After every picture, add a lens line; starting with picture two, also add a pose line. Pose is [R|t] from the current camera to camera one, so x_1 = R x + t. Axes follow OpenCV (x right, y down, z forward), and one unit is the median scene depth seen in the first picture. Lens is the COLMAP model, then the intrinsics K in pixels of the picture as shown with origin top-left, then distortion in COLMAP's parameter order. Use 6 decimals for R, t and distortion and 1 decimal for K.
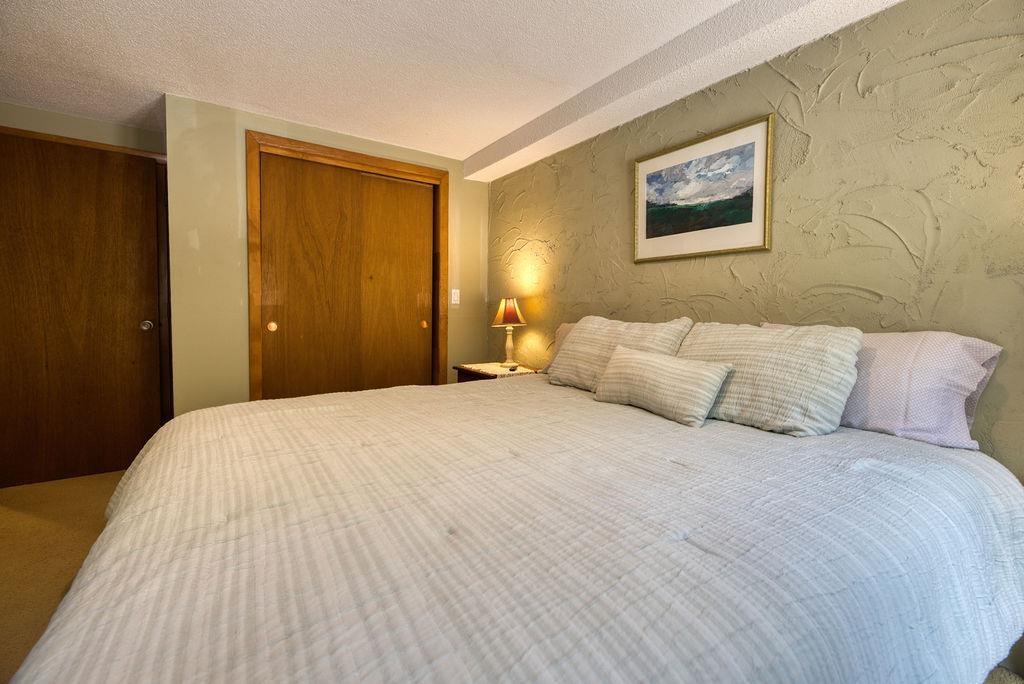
lens RADIAL K [[443.8, 0, 510.3], [0, 443.8, 335.0], [0, 0, 1]] dist [0.001053, 0.001234]
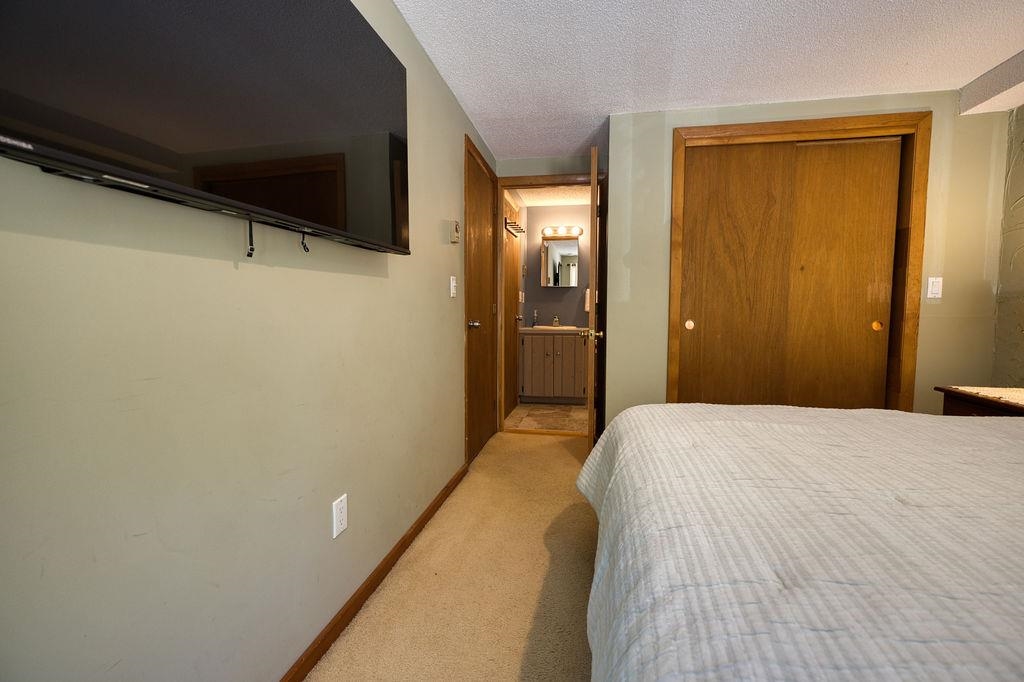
lens RADIAL K [[443.8, 0, 514.5], [0, 443.8, 341.0], [0, 0, 1]] dist [0.001053, 0.001234]
pose [[0.704215, 0.048077, -0.708358, -0.106868], [-0.036089, 0.998839, 0.031915, -0.000309], [0.709069, 0.003089, 0.705132, 0.034267]]
